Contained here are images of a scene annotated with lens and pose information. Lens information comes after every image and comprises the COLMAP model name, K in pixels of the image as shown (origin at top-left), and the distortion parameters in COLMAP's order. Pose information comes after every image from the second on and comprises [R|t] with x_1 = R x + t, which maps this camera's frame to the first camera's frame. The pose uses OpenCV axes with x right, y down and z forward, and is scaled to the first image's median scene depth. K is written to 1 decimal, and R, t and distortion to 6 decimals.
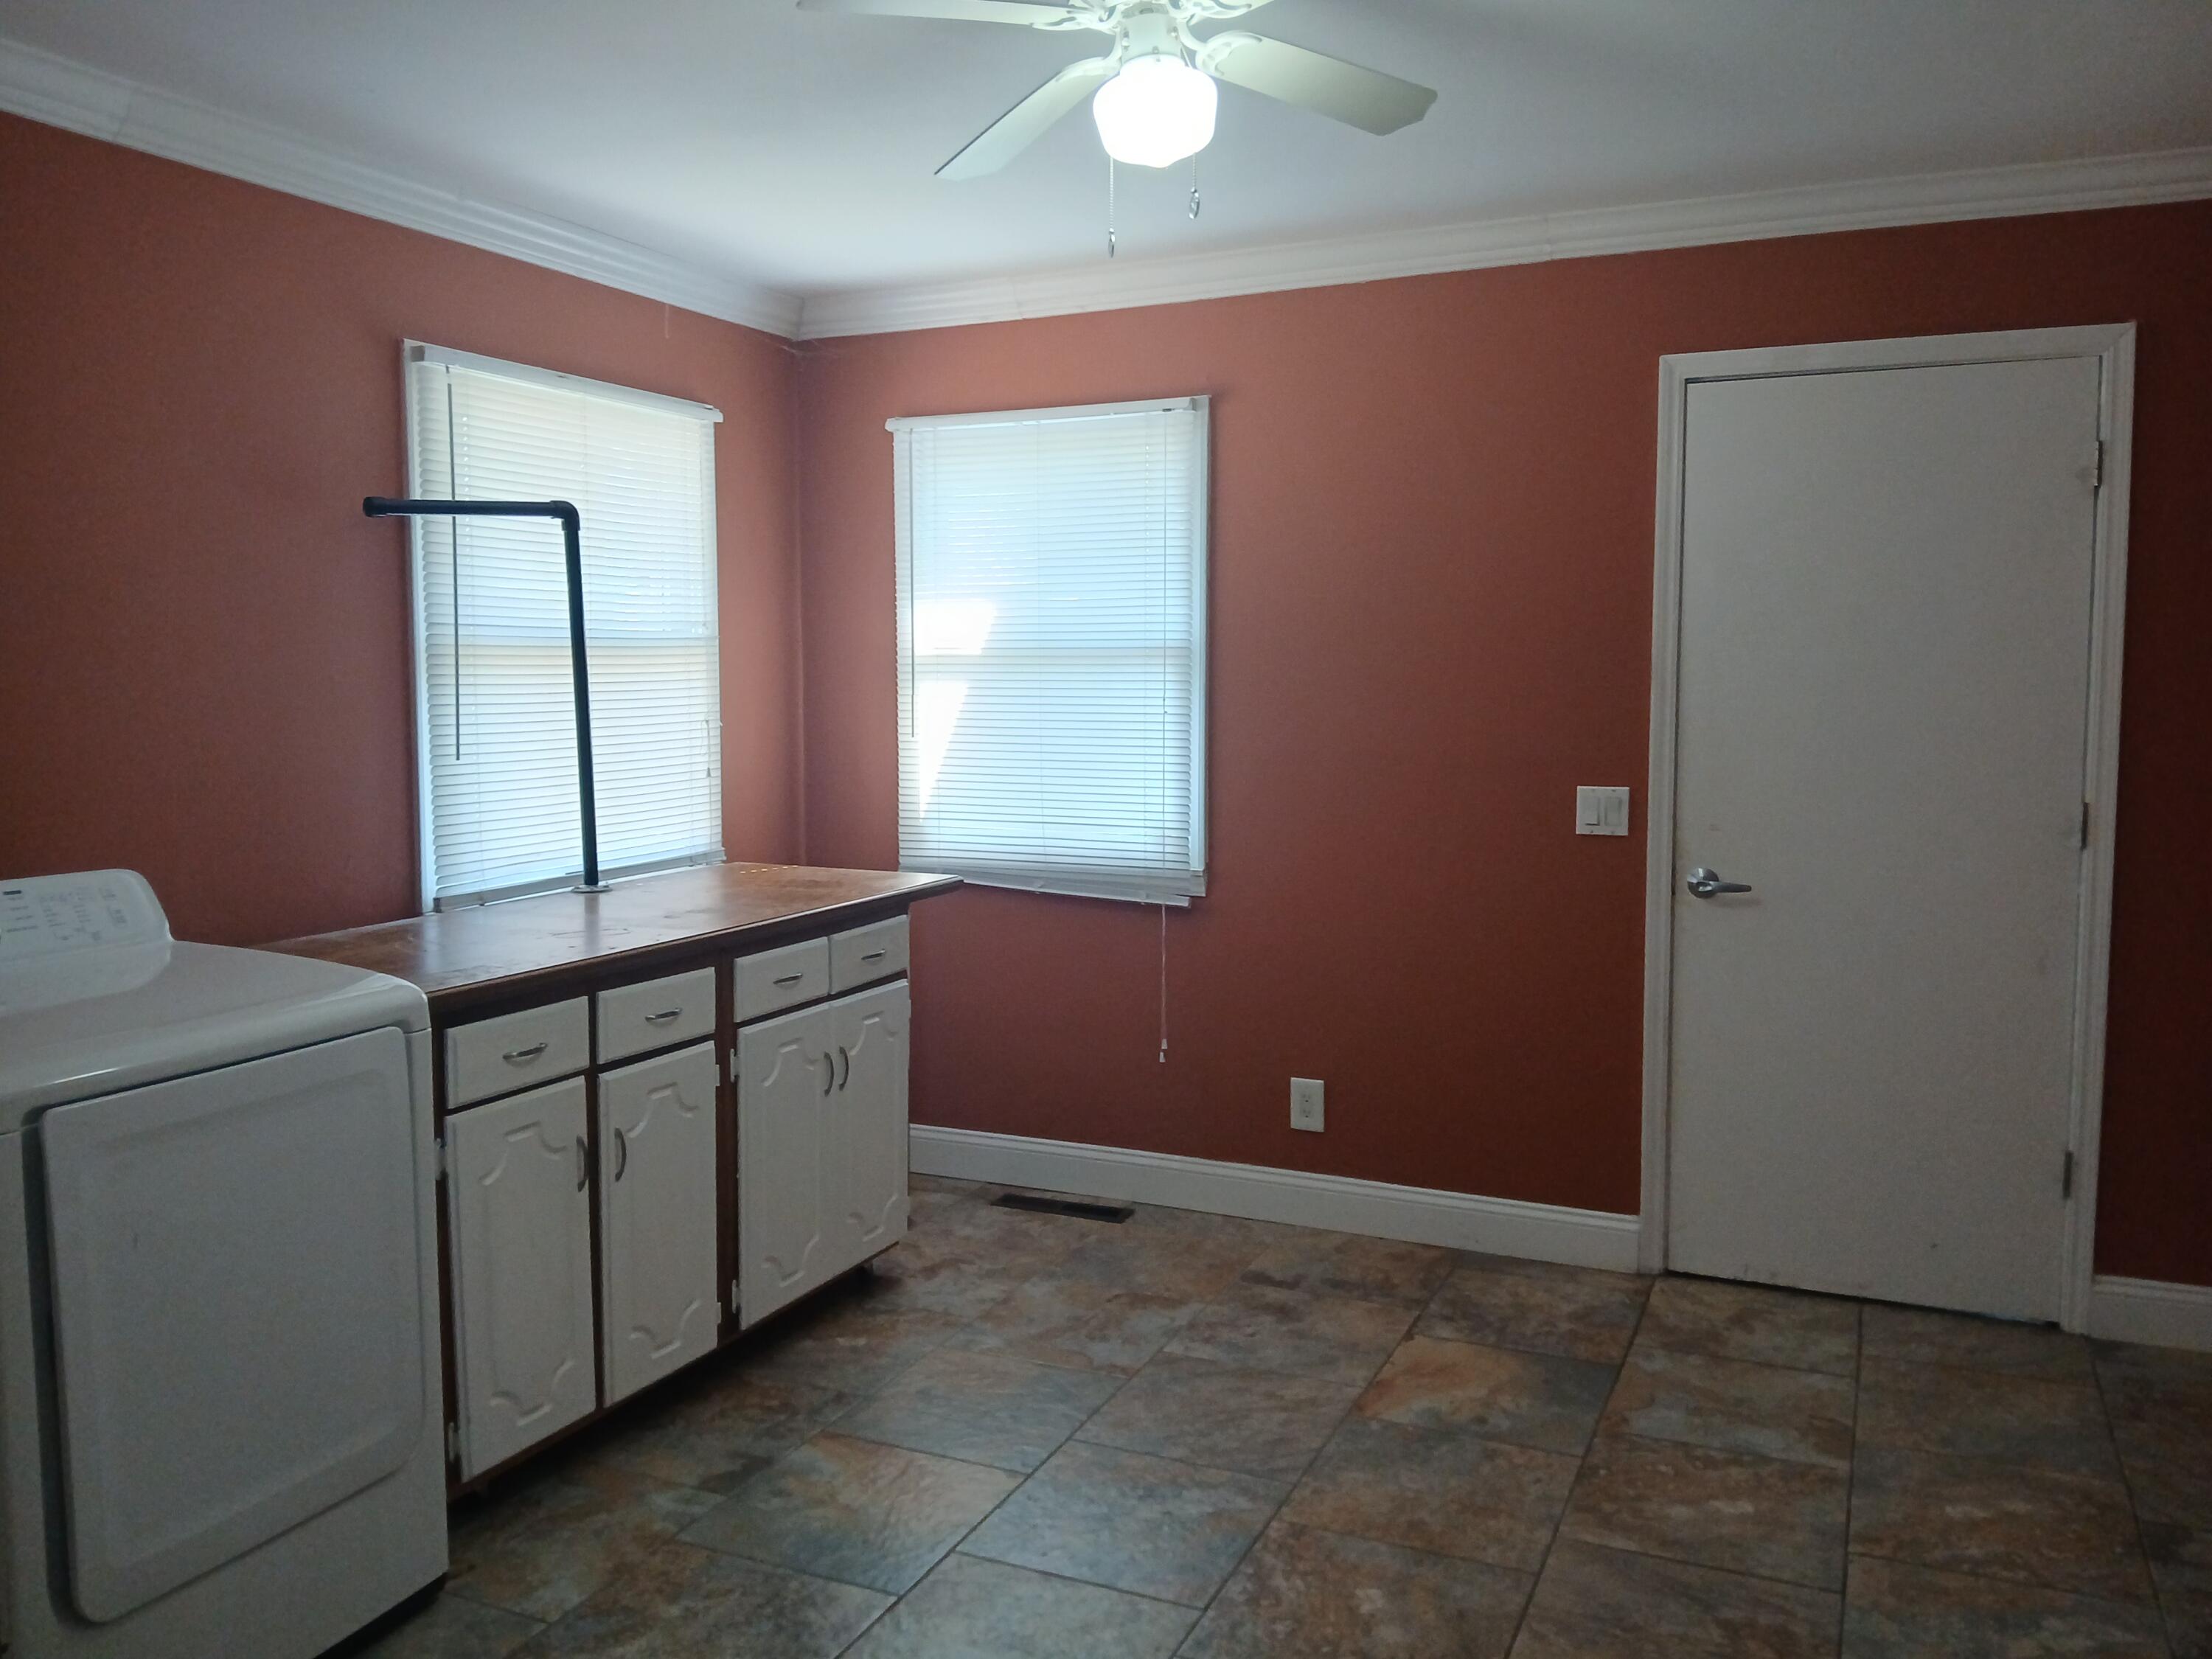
lens RADIAL K [[1699.5, 0, 1106.0], [0, 1699.5, 829.5], [0, 0, 1]] dist [-0.050320, 0.001393]
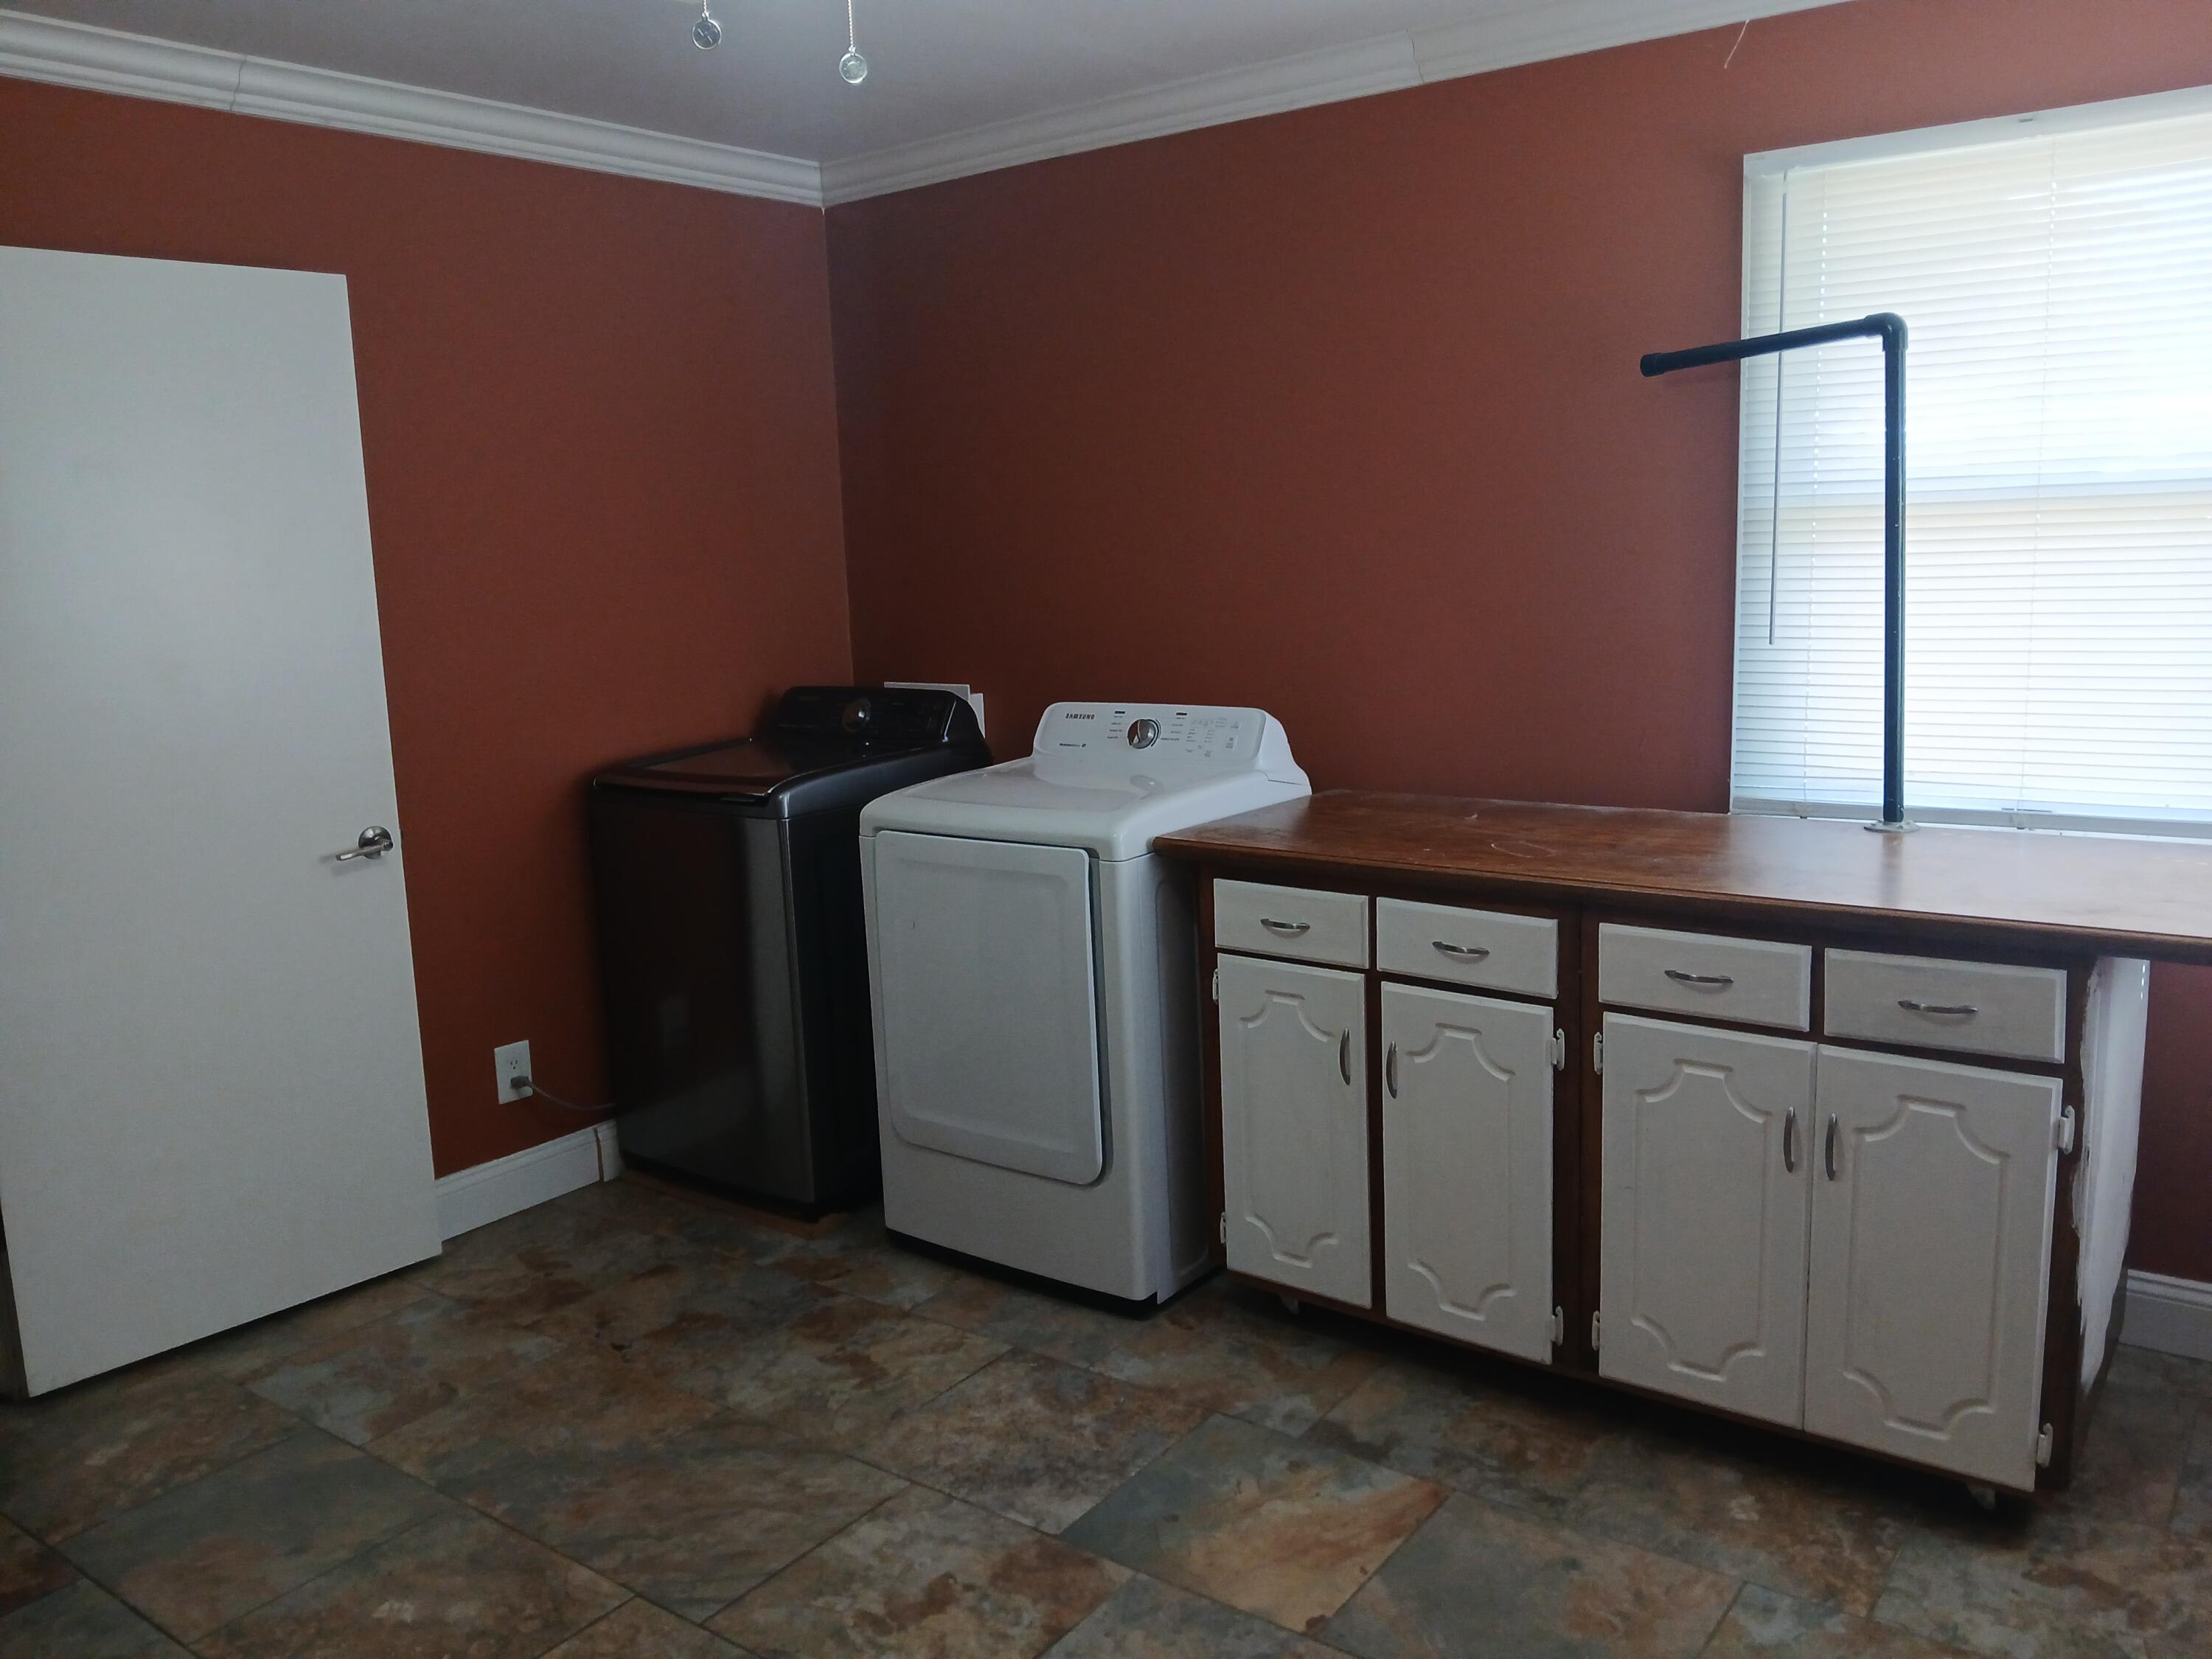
lens RADIAL K [[1699.8, 0, 1106.0], [0, 1699.8, 829.5], [0, 0, 1]] dist [0.099371, -0.152124]
pose [[-0.192212, 0.185496, -0.963663, 0.585844], [-0.057571, 0.978150, 0.199768, -0.112911], [0.979663, 0.093877, -0.177333, 0.901477]]
